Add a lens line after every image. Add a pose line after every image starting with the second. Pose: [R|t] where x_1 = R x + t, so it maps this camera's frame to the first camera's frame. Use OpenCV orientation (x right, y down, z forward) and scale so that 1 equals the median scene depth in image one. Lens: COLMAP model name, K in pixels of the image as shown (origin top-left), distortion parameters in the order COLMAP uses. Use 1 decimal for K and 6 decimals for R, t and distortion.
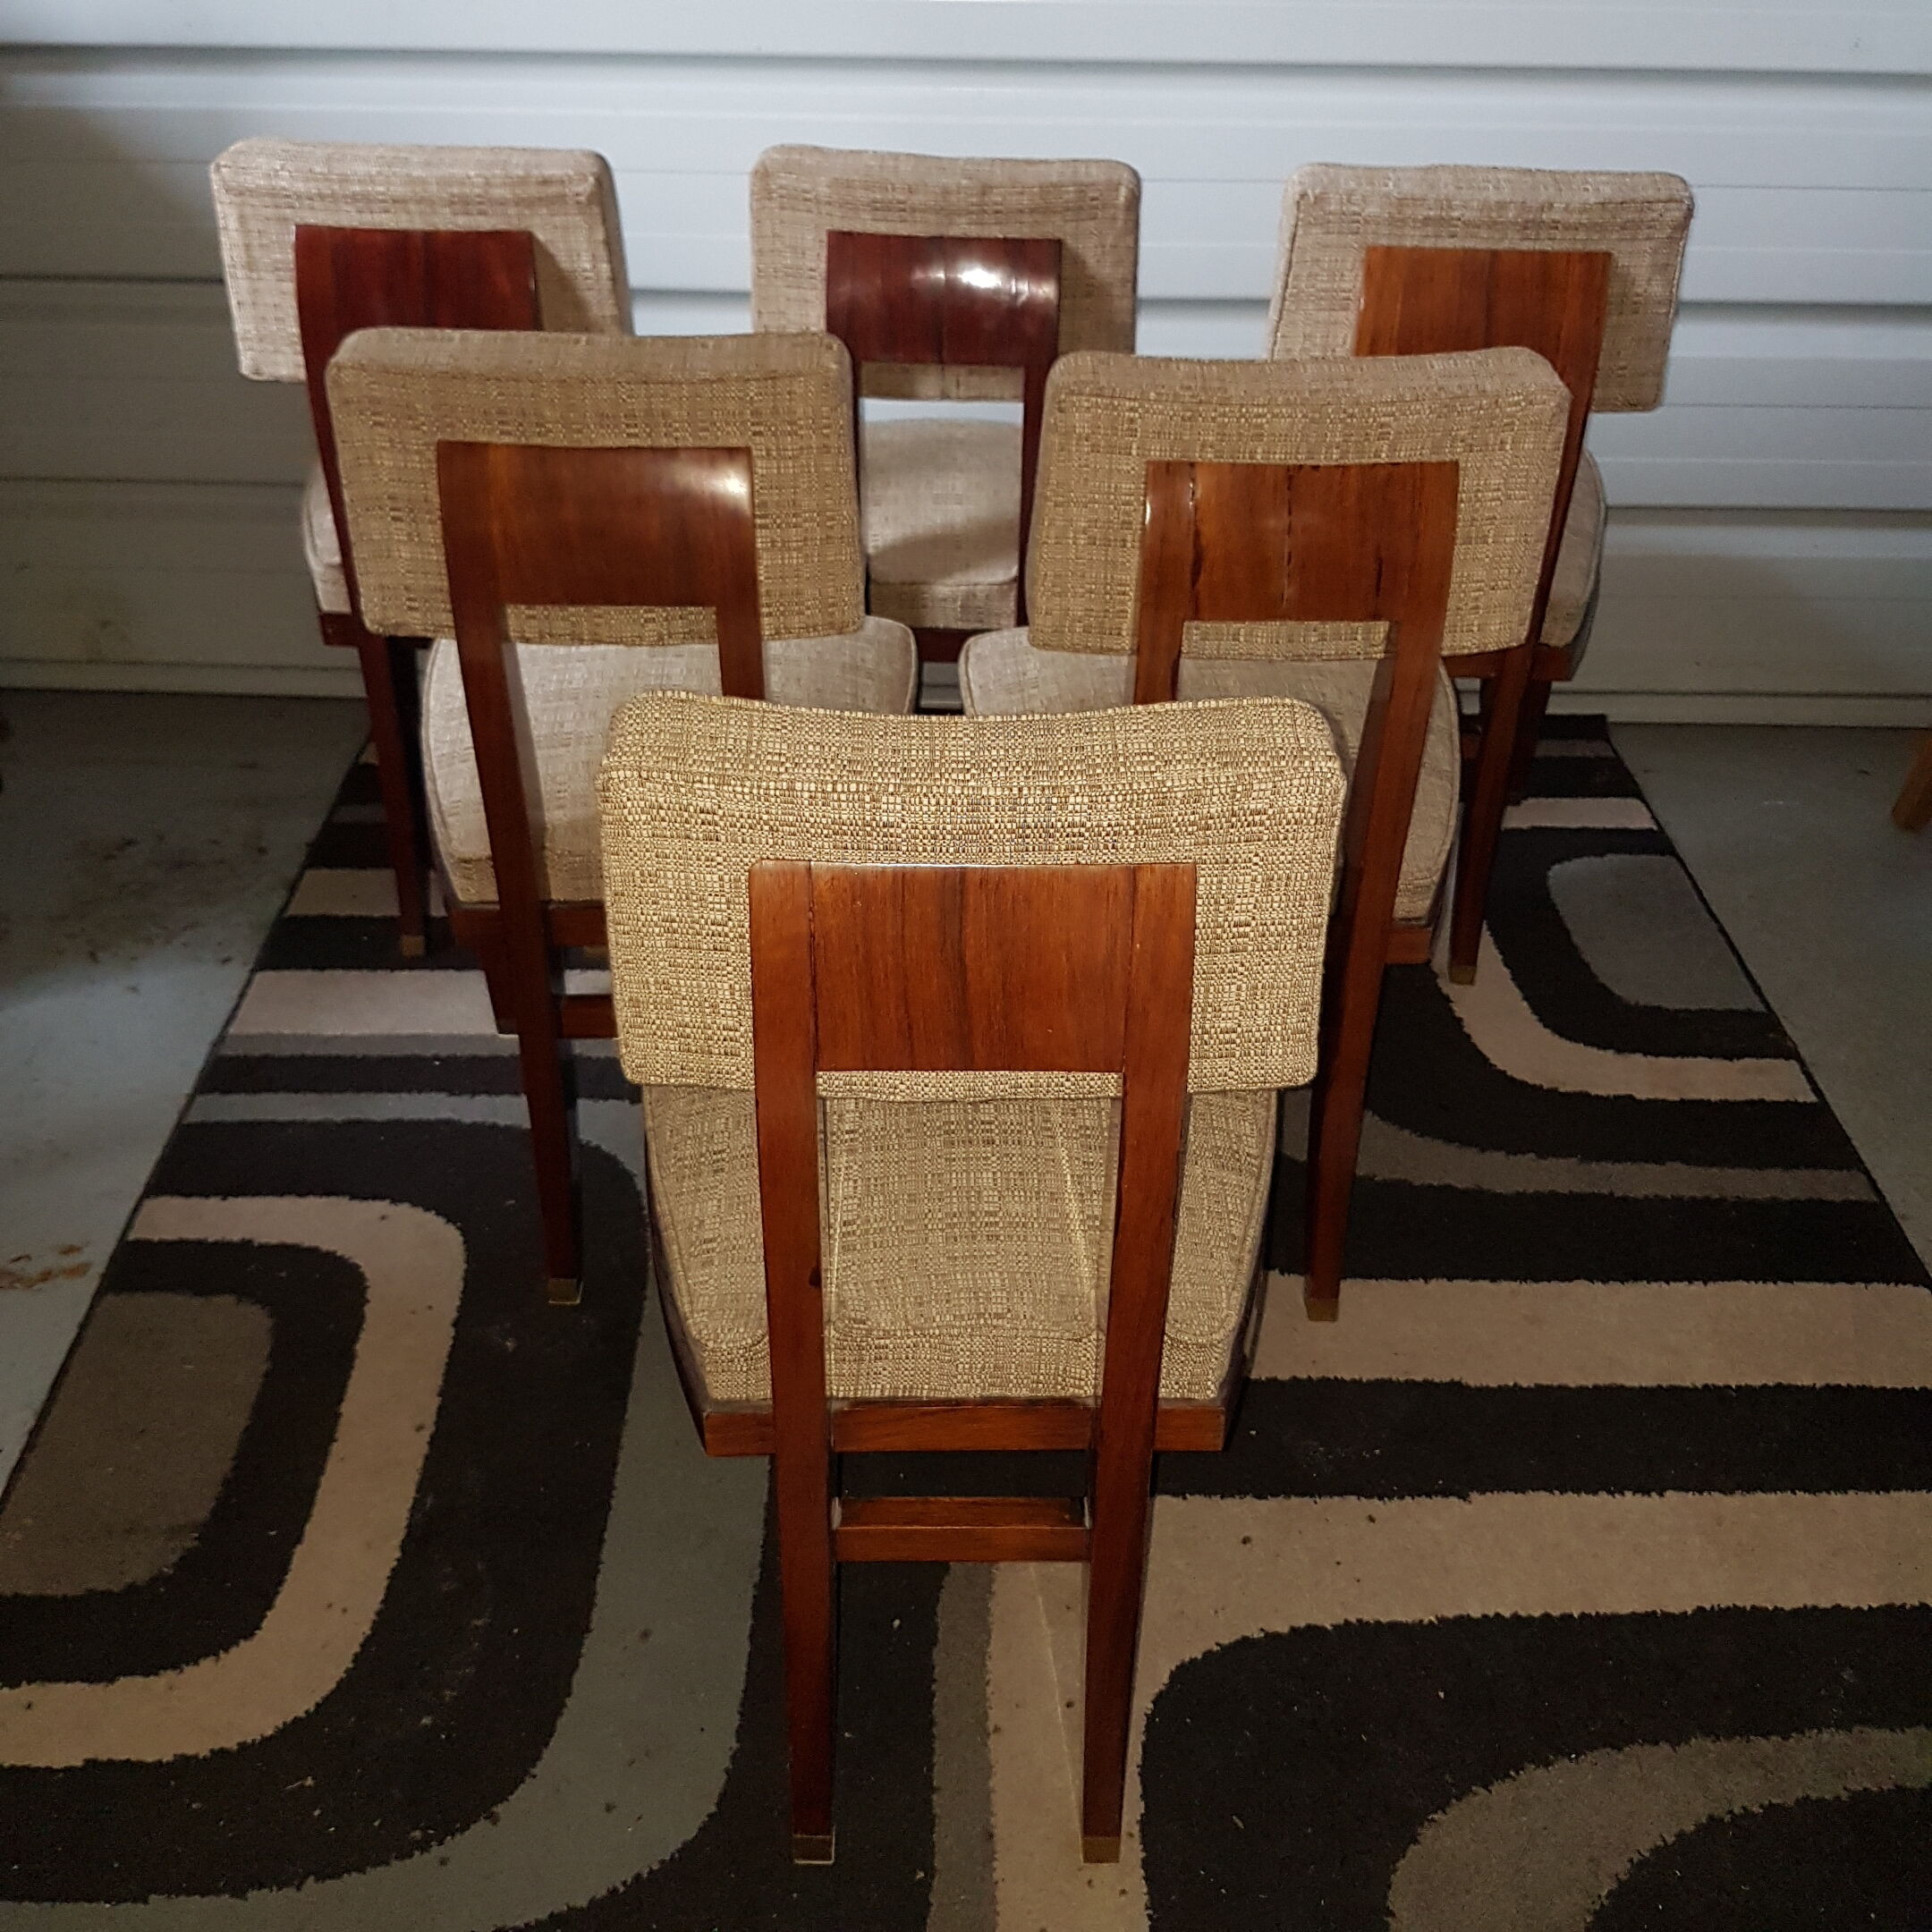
lens RADIAL K [[2027.6, 0, 933.4], [0, 2027.6, 897.8], [0, 0, 1]] dist [0.008119, 0.000000]
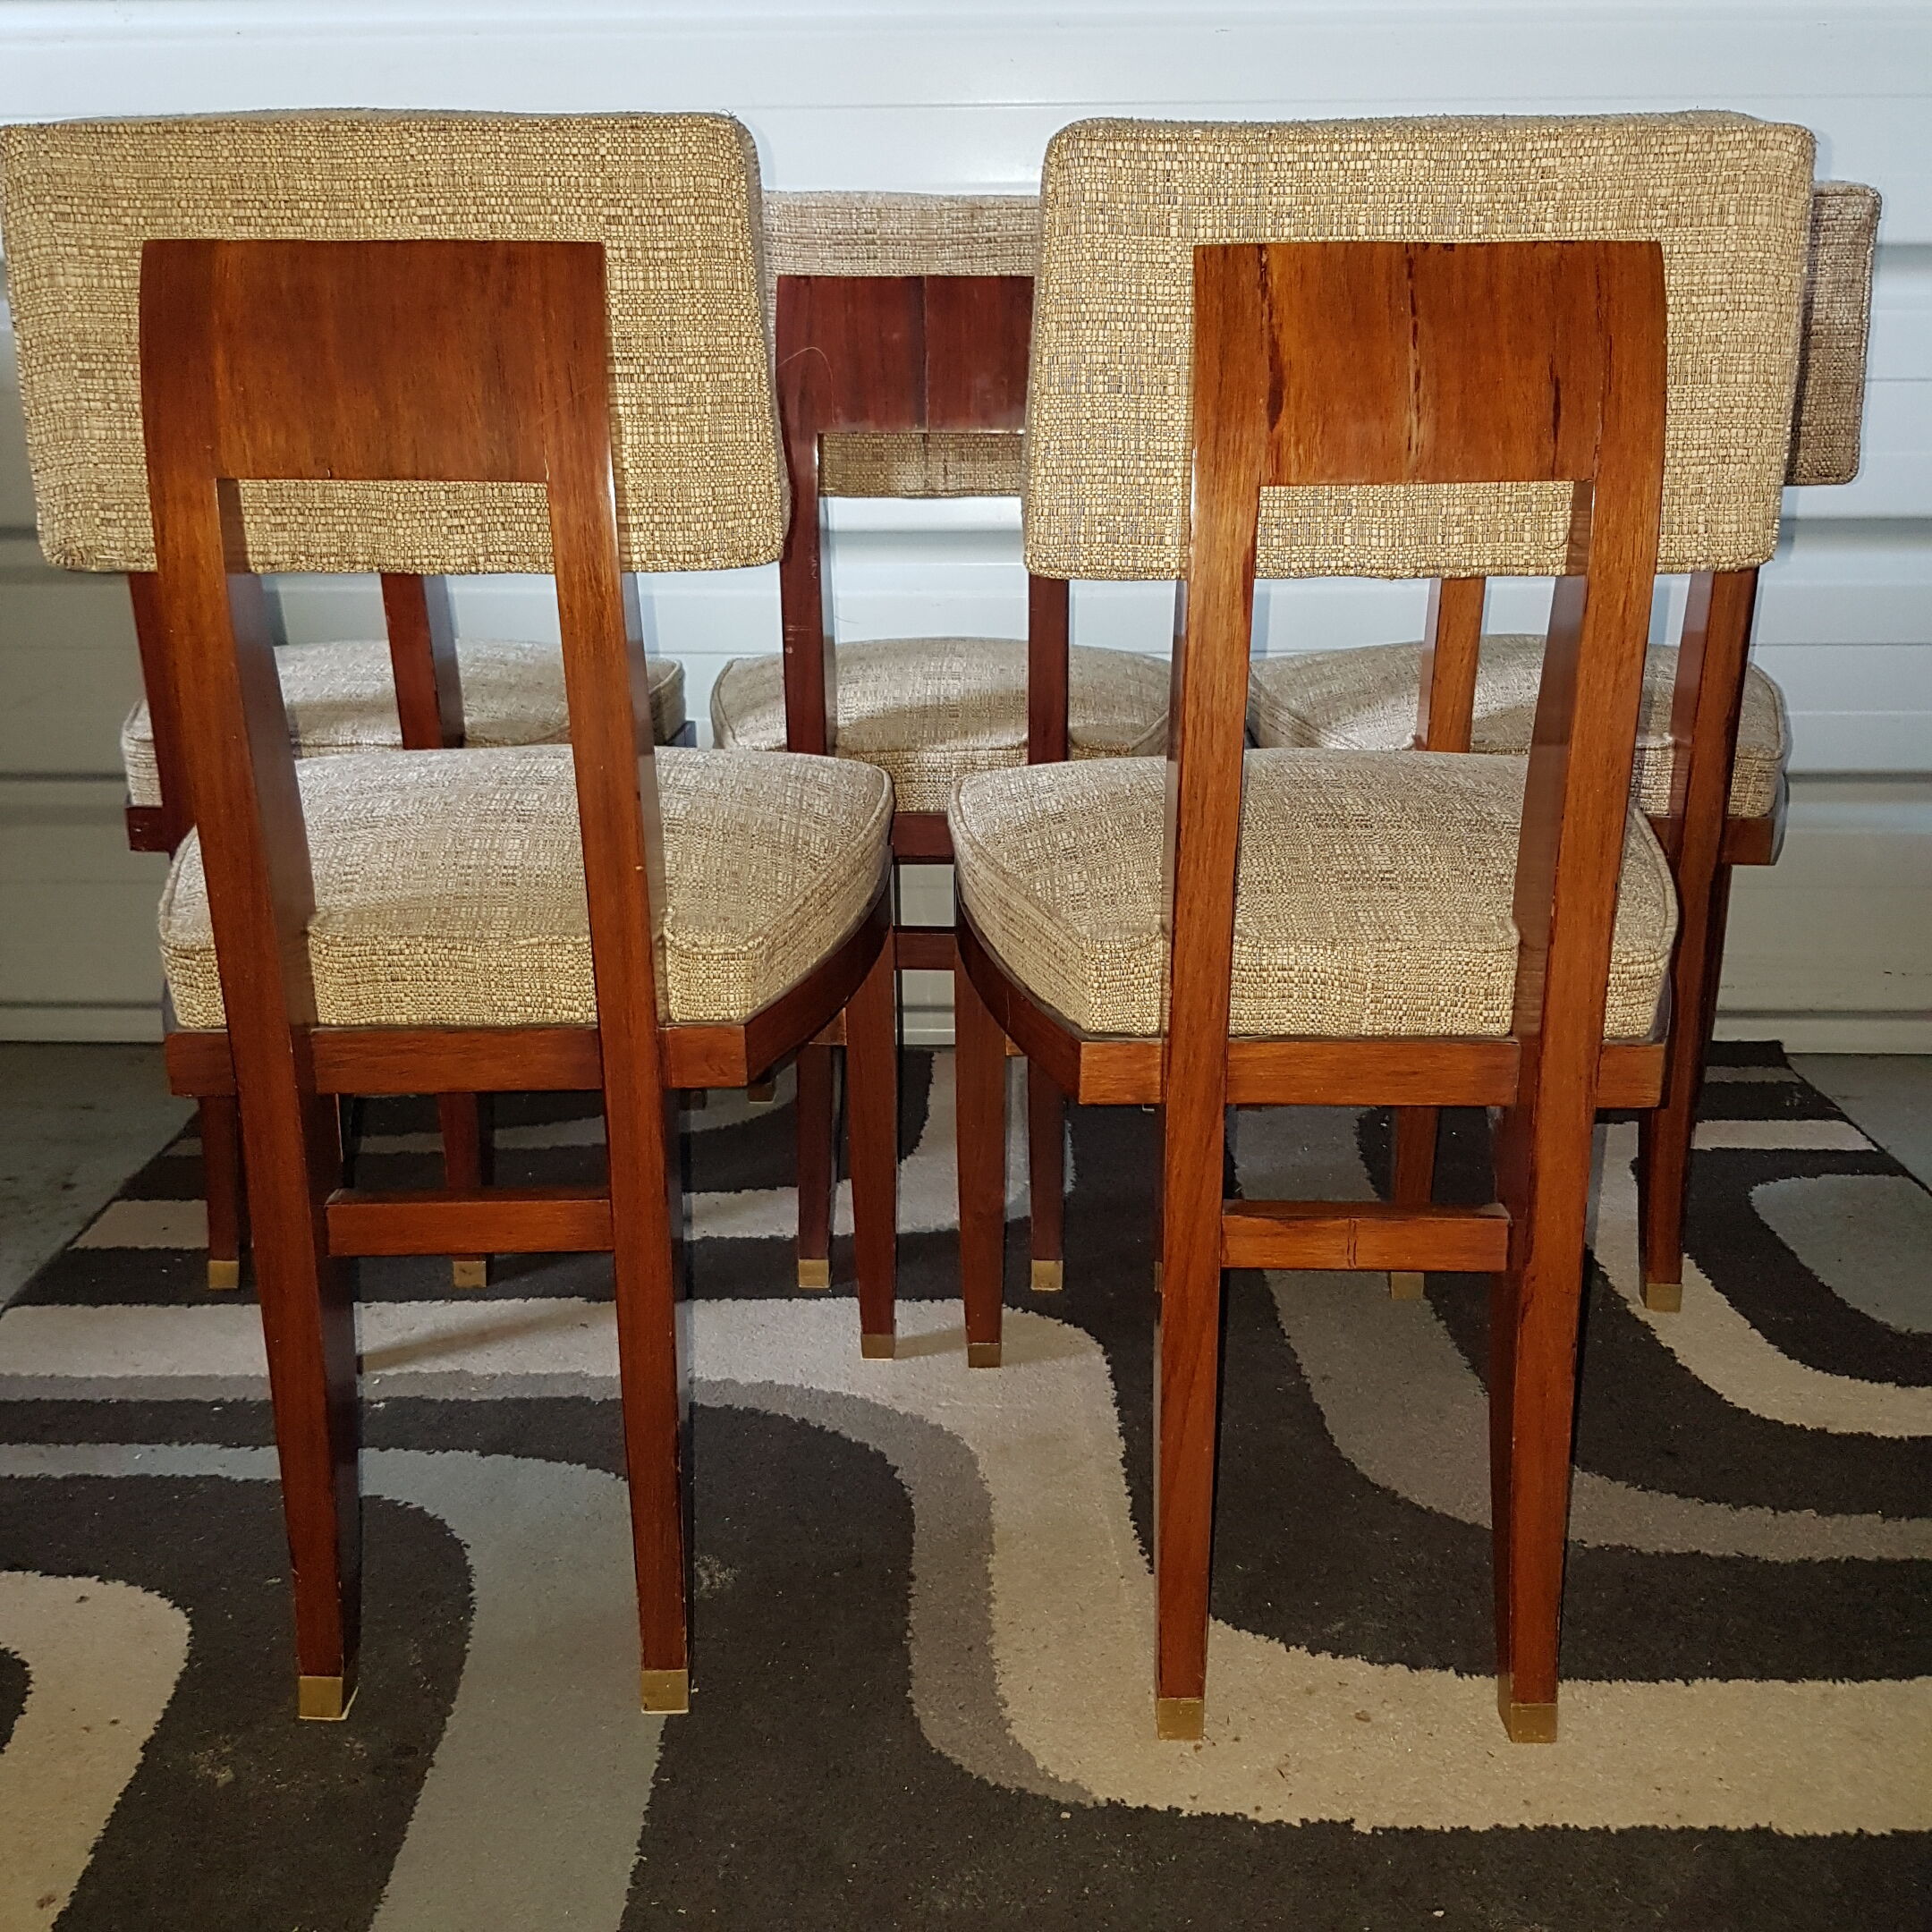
lens RADIAL K [[2027.6, 0, 953.0], [0, 2027.6, 956.2], [0, 0, 1]] dist [0.008119, 0.000000]
pose [[0.999840, -0.009751, -0.015001, 0.028136], [0.005081, 0.958653, -0.284533, 0.166493], [0.017155, 0.284411, 0.958549, 0.353308]]
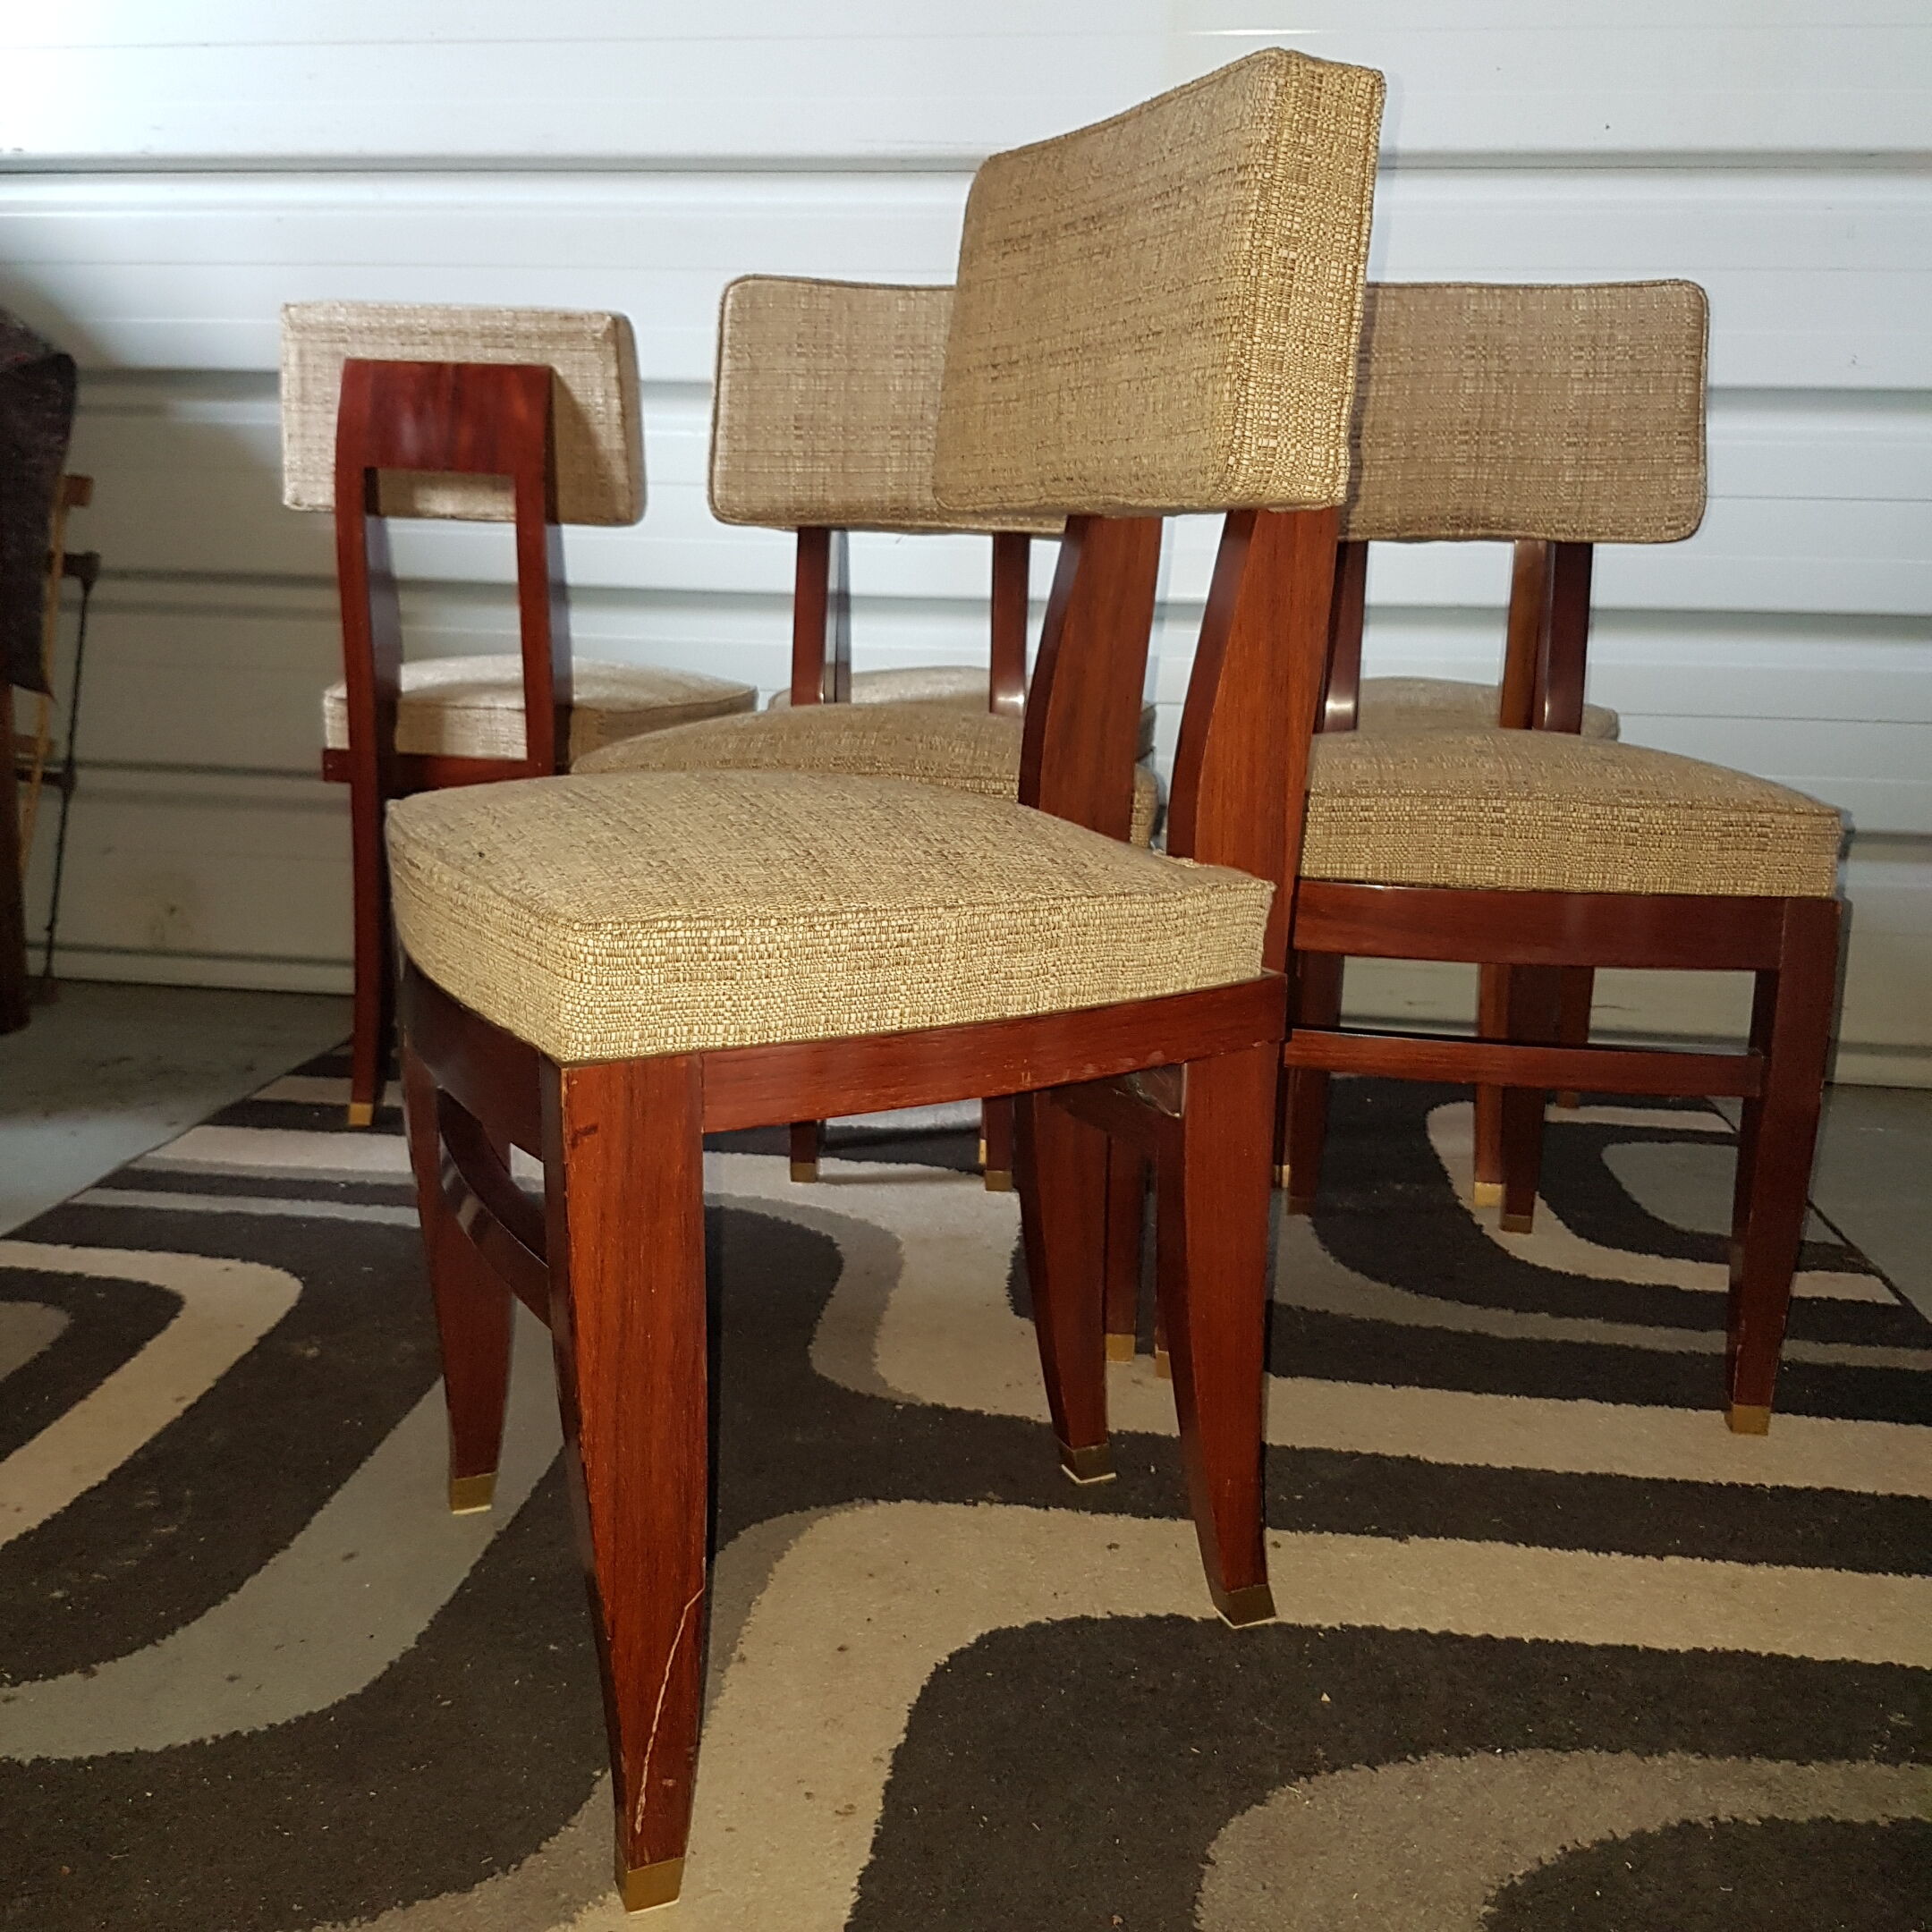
lens RADIAL K [[2027.6, 0, 921.2], [0, 2027.6, 905.4], [0, 0, 1]] dist [0.008119, 0.000000]
pose [[0.991405, 0.038226, -0.125117, 0.162612], [-0.085872, 0.911644, -0.401910, 0.396107], [0.098698, 0.409200, 0.907091, 0.160233]]
